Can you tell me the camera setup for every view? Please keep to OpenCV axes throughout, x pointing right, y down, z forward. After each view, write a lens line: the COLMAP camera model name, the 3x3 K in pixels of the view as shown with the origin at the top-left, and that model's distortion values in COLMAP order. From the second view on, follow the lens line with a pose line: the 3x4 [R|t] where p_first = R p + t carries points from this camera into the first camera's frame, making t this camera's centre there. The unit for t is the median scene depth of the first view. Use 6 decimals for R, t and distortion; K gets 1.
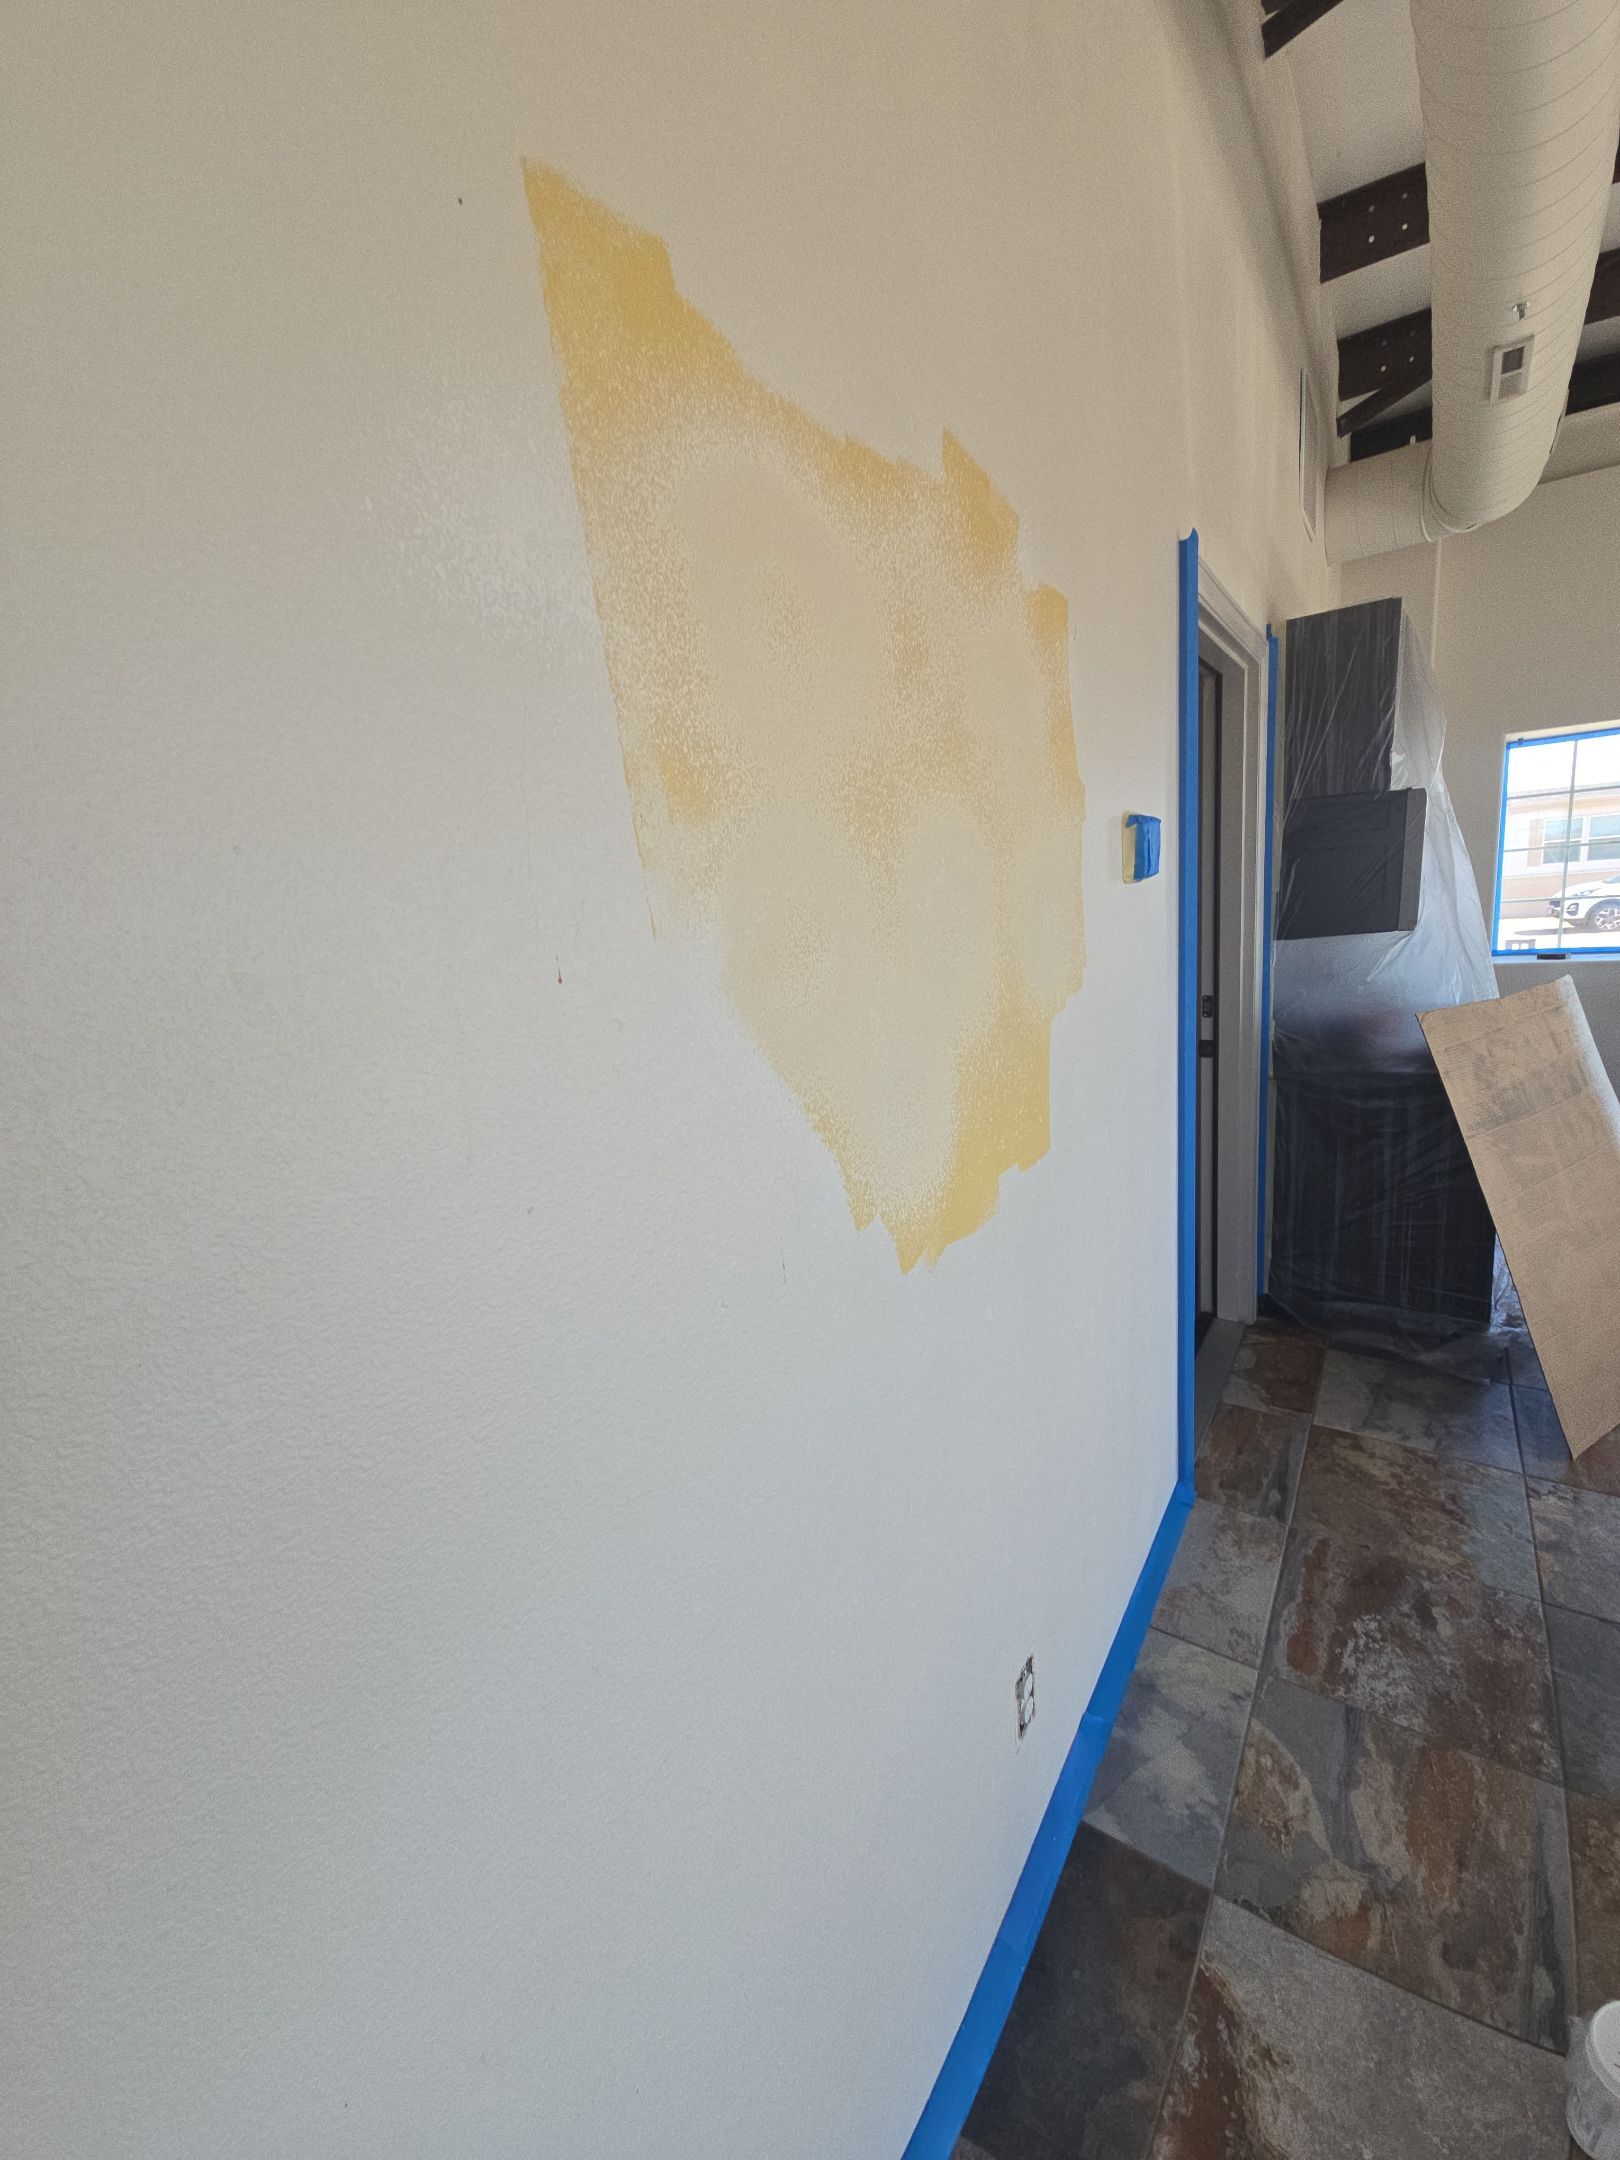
lens RADIAL K [[870.1, 0, 816.8], [0, 870.1, 1081.9], [0, 0, 1]] dist [0.007673, -0.005813]
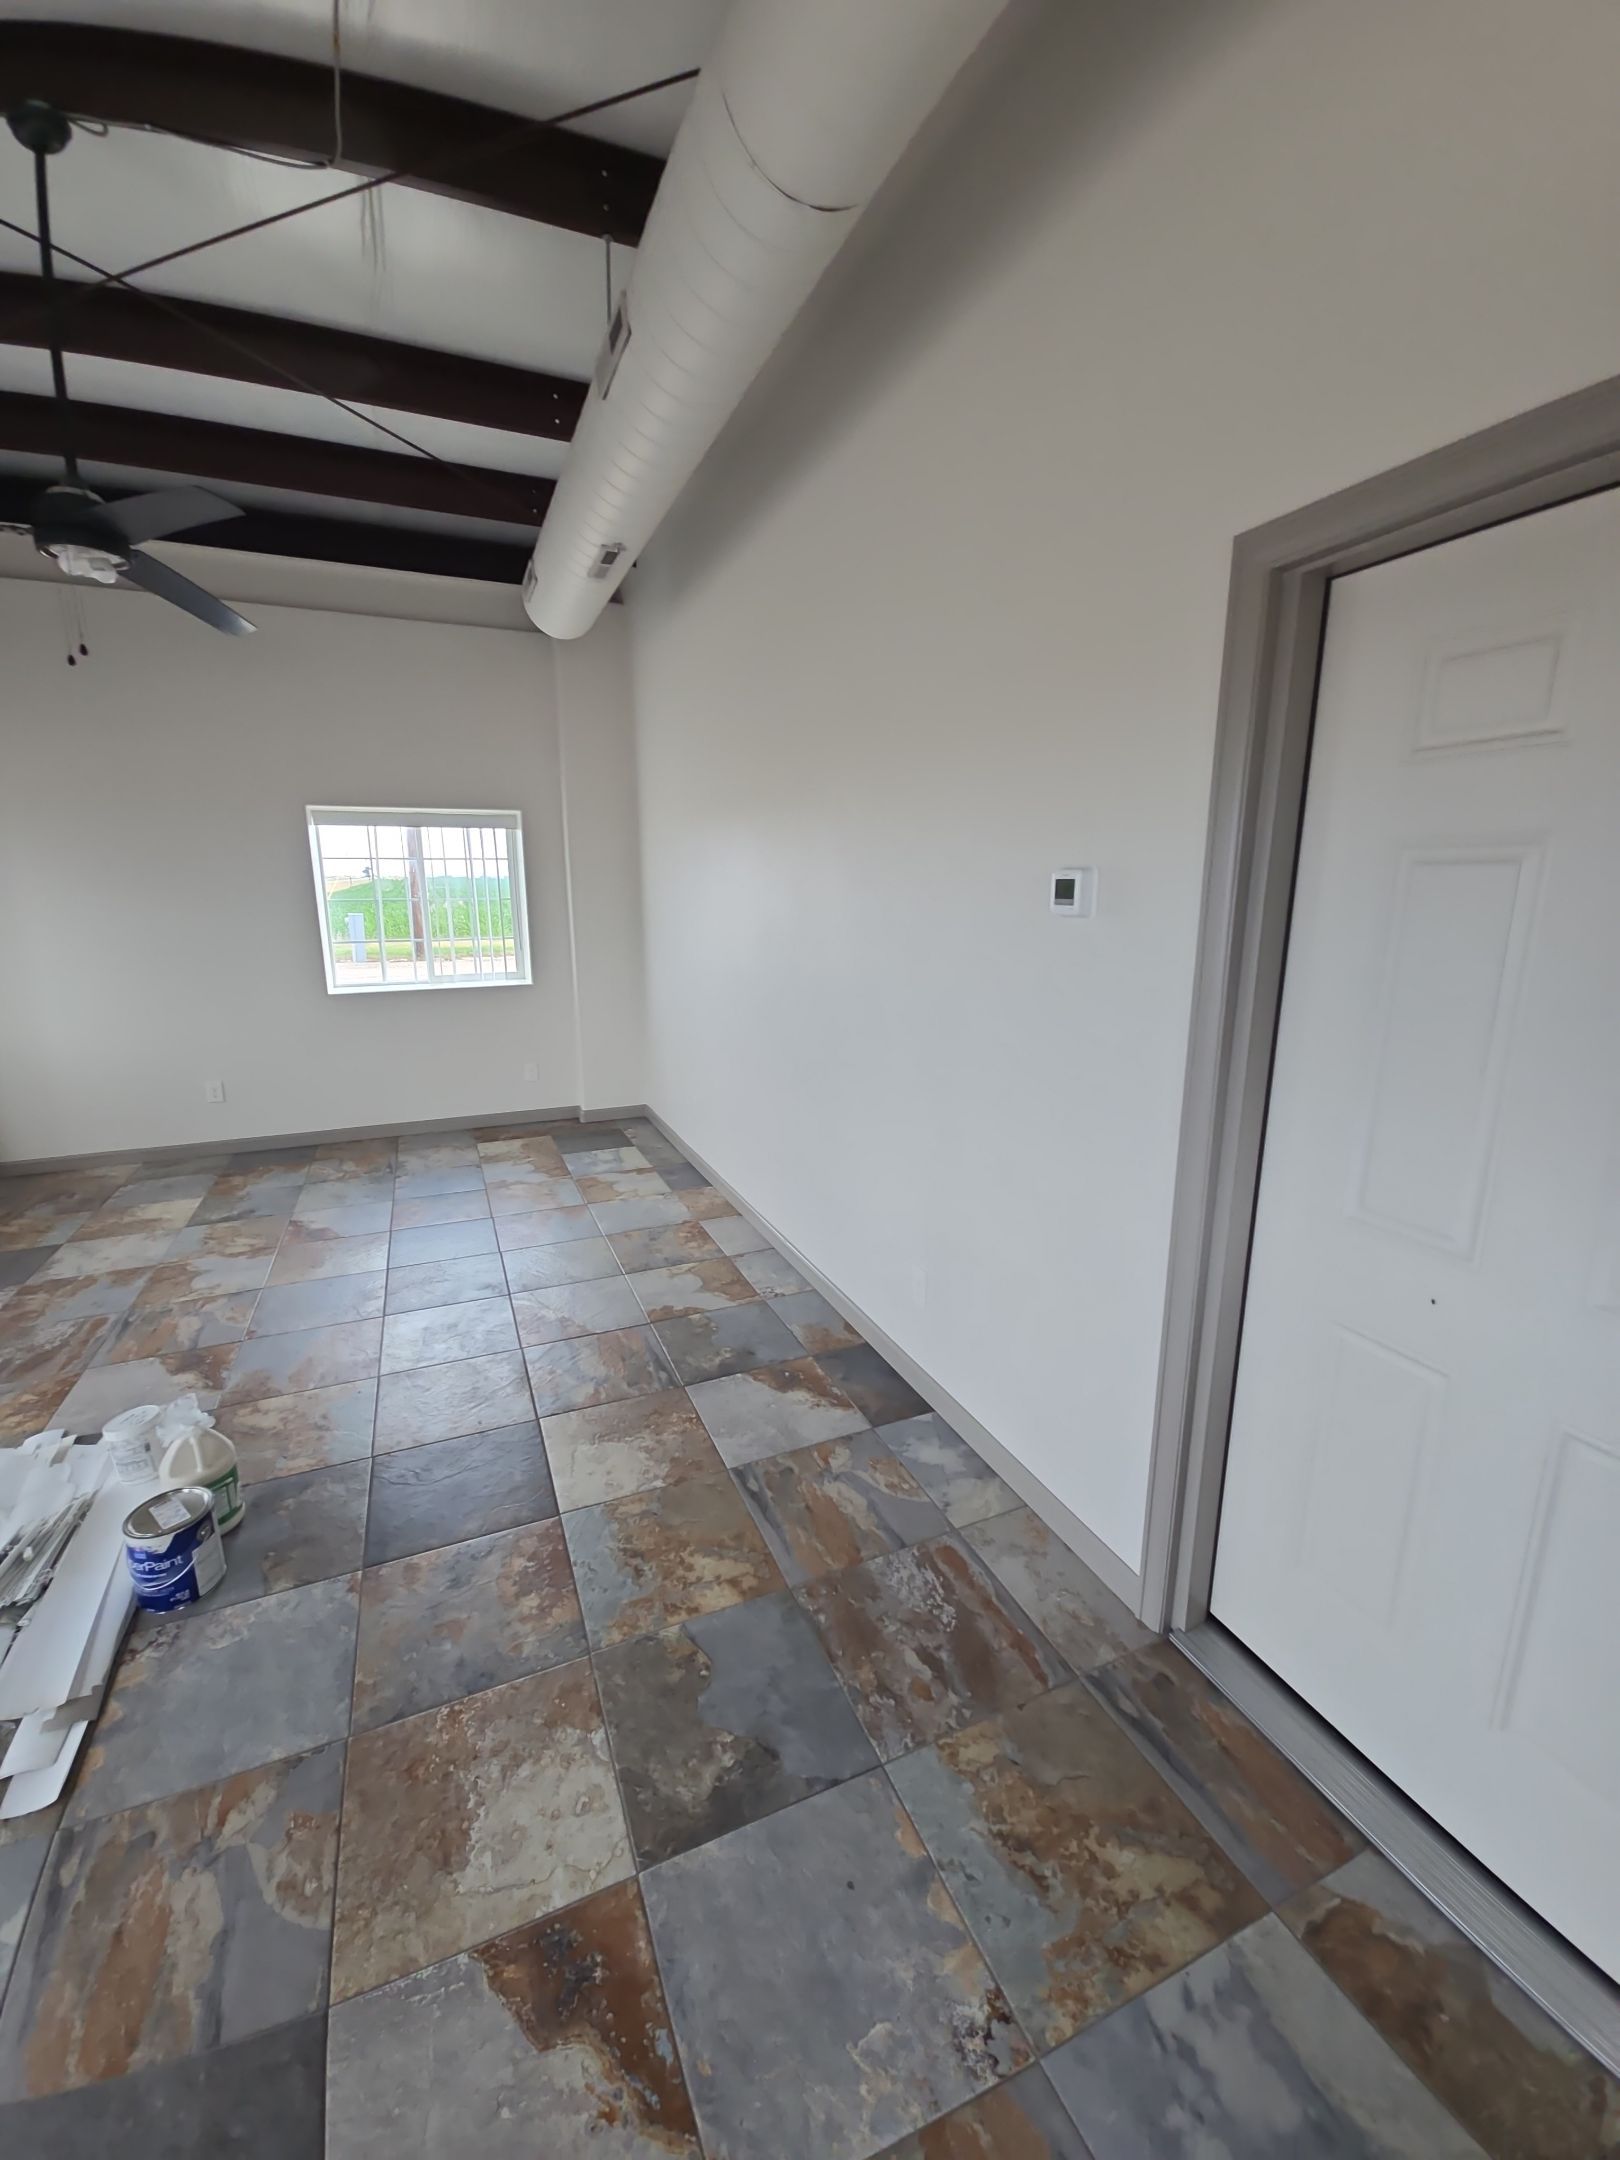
lens RADIAL K [[870.1, 0, 806.1], [0, 870.1, 1078.6], [0, 0, 1]] dist [0.007673, -0.005813]
pose [[-0.530303, 0.255133, -0.808509, 1.716549], [-0.137777, 0.915035, 0.379117, -0.458453], [0.836539, 0.312440, -0.450094, 1.353337]]
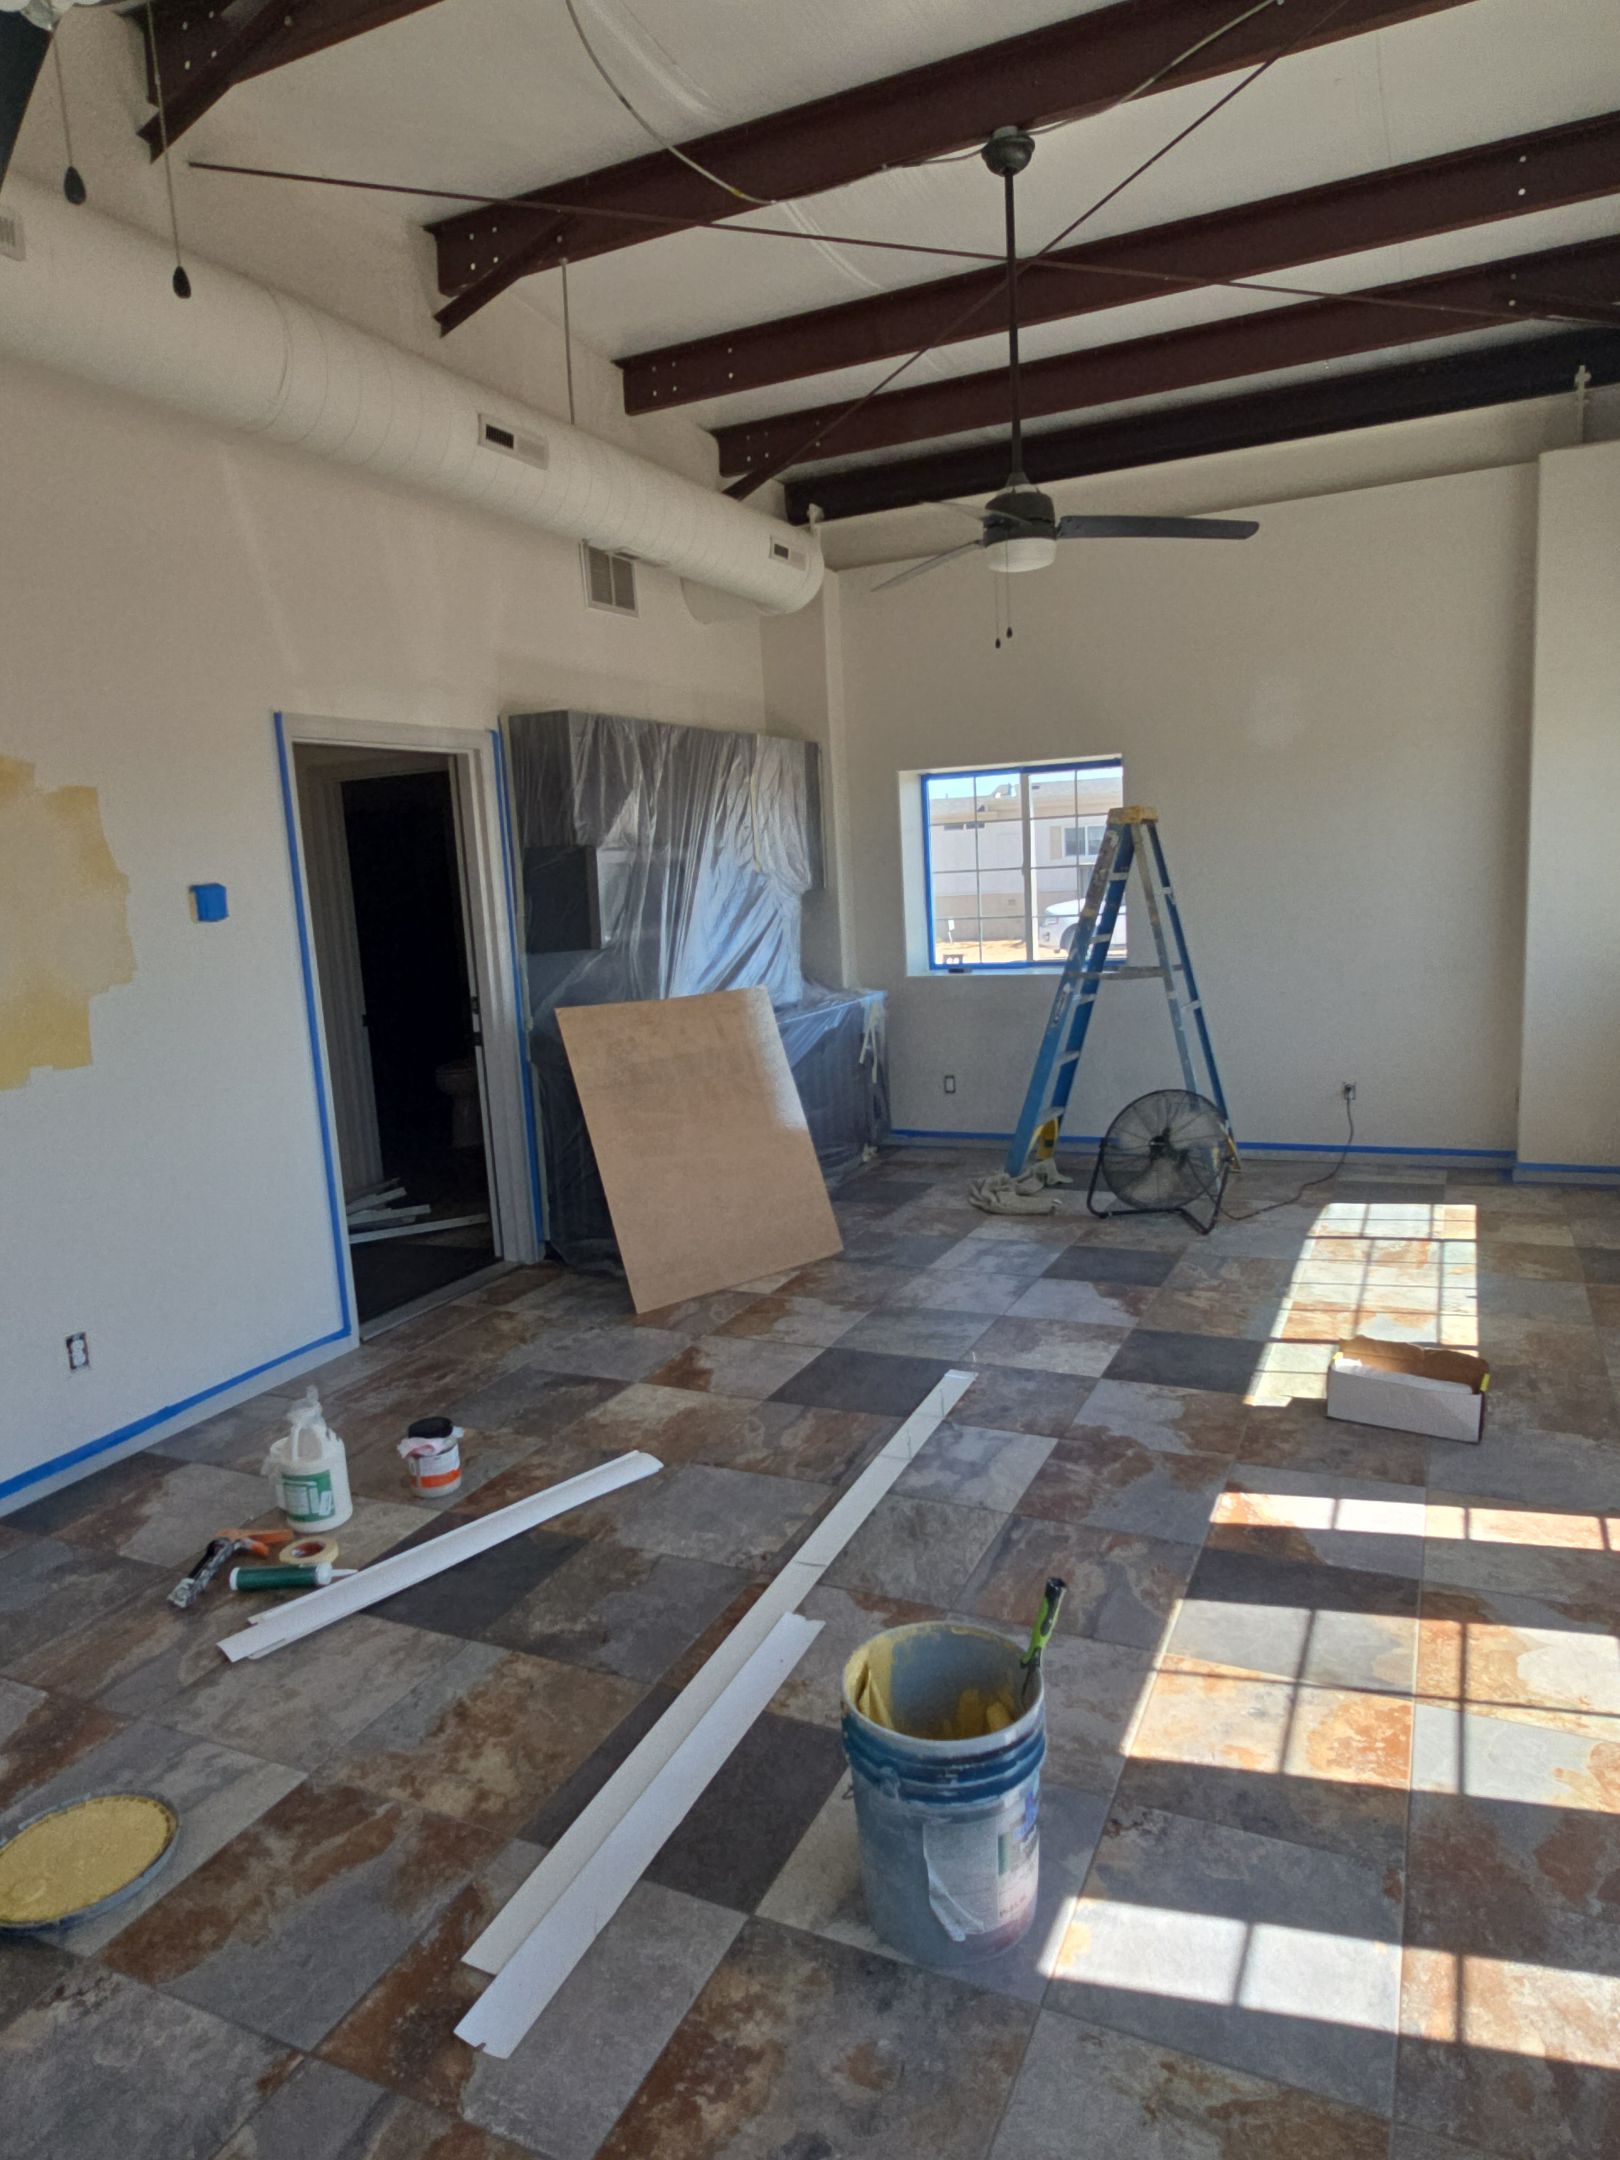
lens RADIAL K [[1341.0, 0, 807.2], [0, 1341.0, 1092.6], [0, 0, 1]] dist [-0.000826, 0.002243]
pose [[0.987371, -0.008935, 0.158172, 1.170769], [0.017117, 0.998580, -0.050444, 0.273447], [-0.157497, 0.052514, 0.986122, -1.868119]]
